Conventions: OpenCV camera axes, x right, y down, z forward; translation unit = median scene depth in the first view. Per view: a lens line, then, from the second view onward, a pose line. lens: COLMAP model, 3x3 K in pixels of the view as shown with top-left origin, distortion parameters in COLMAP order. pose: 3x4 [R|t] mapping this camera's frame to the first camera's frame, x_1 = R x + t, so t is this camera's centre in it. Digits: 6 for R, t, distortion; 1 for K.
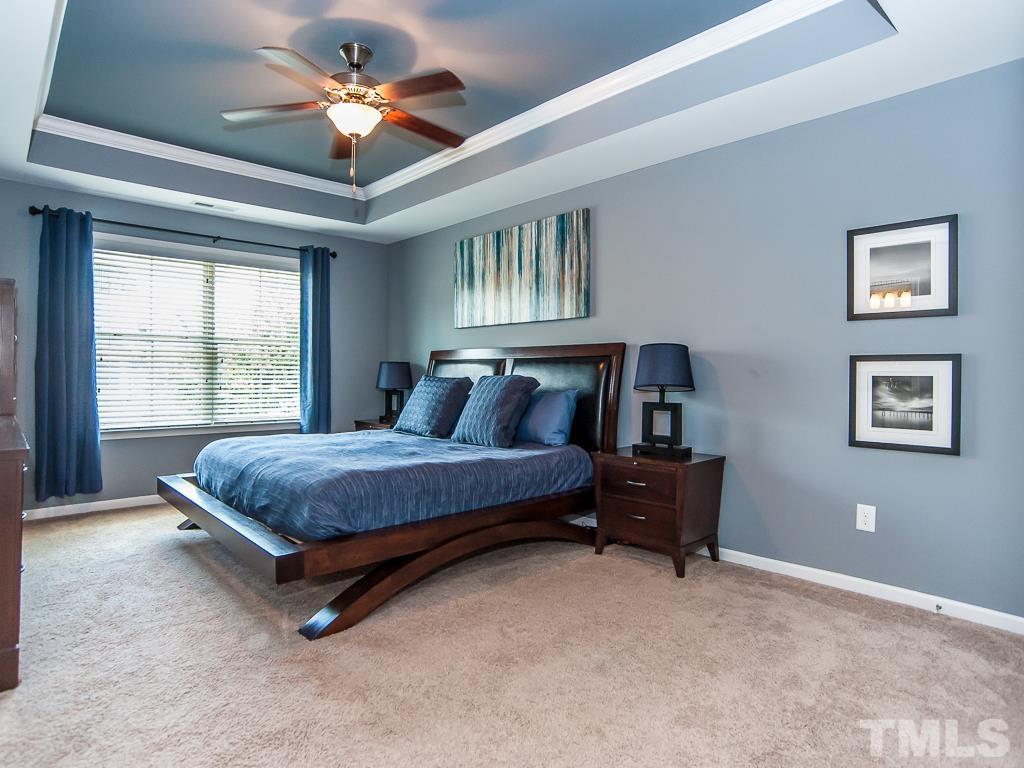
lens RADIAL K [[585.8, 0, 496.6], [0, 585.8, 374.3], [0, 0, 1]] dist [-0.082867, 0.050855]
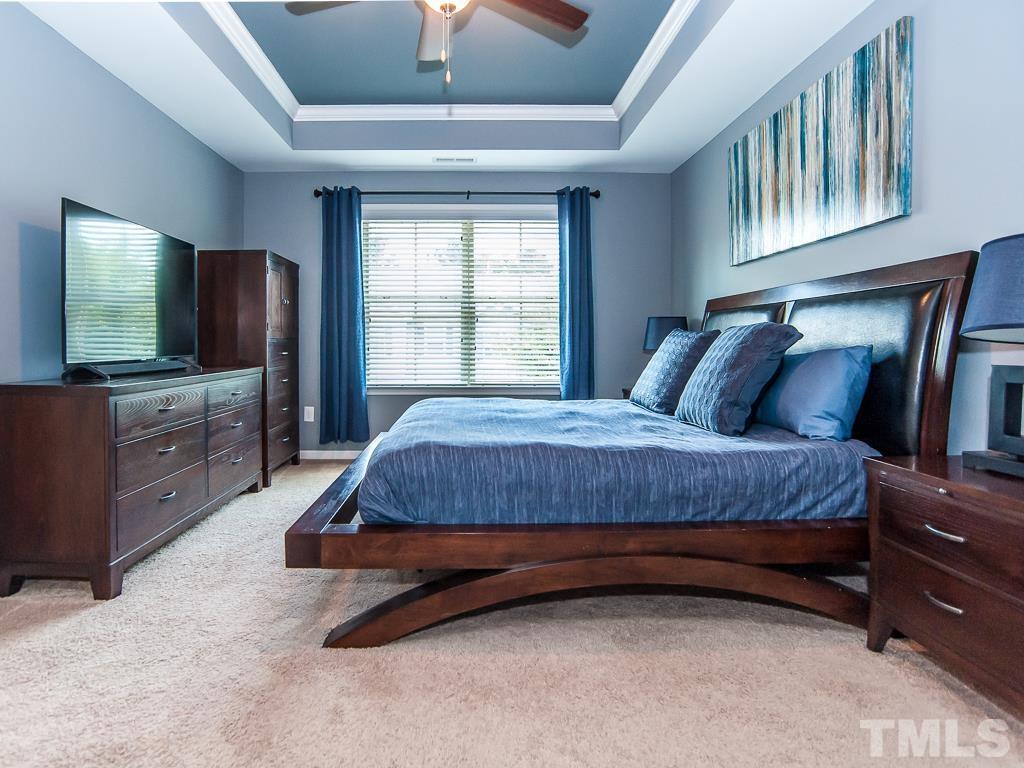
lens RADIAL K [[573.6, 0, 510.2], [0, 573.6, 358.9], [0, 0, 1]] dist [-0.082107, 0.056069]
pose [[0.750905, 0.009030, -0.660348, 0.231821], [0.001128, 0.999888, 0.014955, 0.031888], [0.660409, -0.011975, 0.750811, 0.359776]]
